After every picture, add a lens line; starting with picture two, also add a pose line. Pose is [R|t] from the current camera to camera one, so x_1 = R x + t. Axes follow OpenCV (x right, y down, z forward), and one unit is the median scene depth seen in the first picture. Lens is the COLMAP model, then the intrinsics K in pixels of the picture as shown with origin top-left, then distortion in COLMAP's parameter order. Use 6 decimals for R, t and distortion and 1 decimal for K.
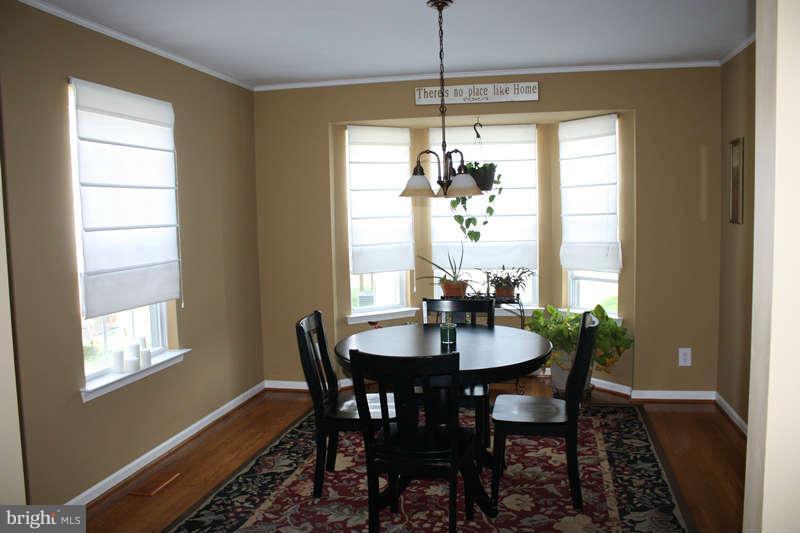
lens RADIAL K [[693.4, 0, 405.6], [0, 693.4, 263.5], [0, 0, 1]] dist [-0.153109, 0.147246]
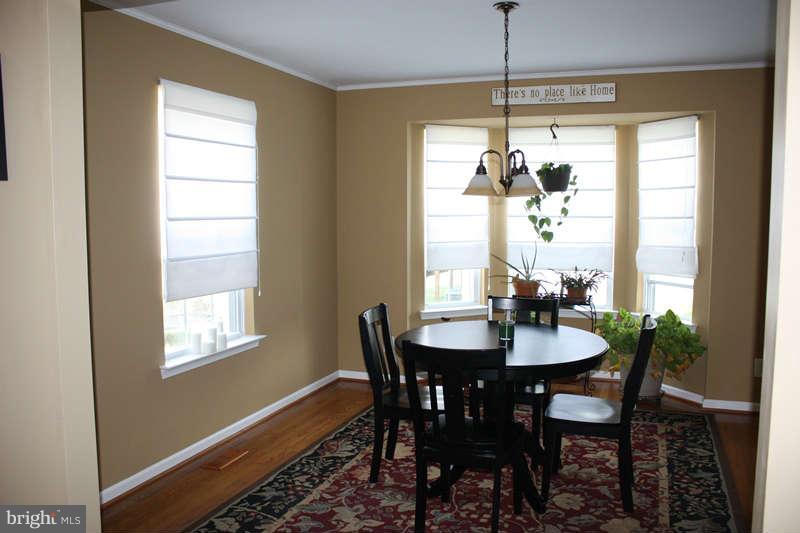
lens RADIAL K [[693.4, 0, 401.0], [0, 693.4, 264.4], [0, 0, 1]] dist [-0.153109, 0.147246]
pose [[0.989036, 0.033774, -0.143761, 0.041350], [-0.033332, 0.999429, 0.005486, 0.002883], [0.143865, -0.000634, 0.989597, -0.022130]]
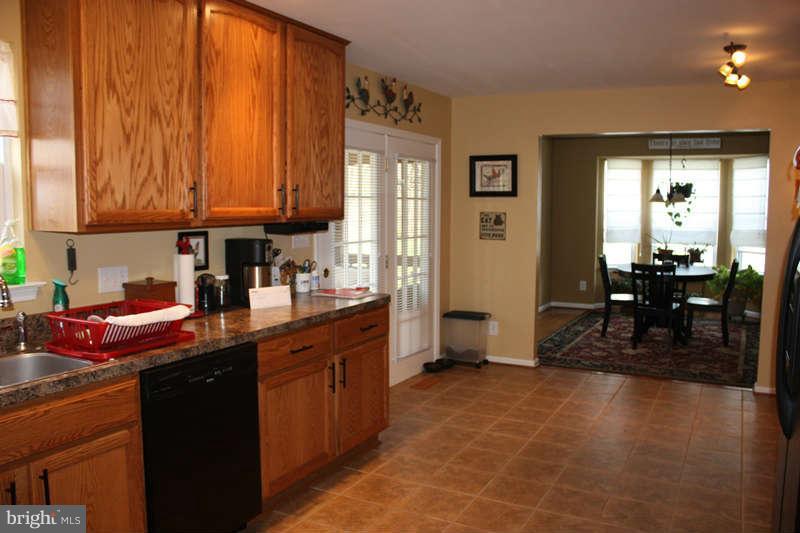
lens RADIAL K [[693.4, 0, 406.8], [0, 693.4, 268.9], [0, 0, 1]] dist [-0.153109, 0.147246]
pose [[0.965122, 0.050466, -0.256890, -0.145178], [-0.046015, 0.998669, 0.023312, 0.080966], [0.257725, -0.010678, 0.966159, -1.030705]]
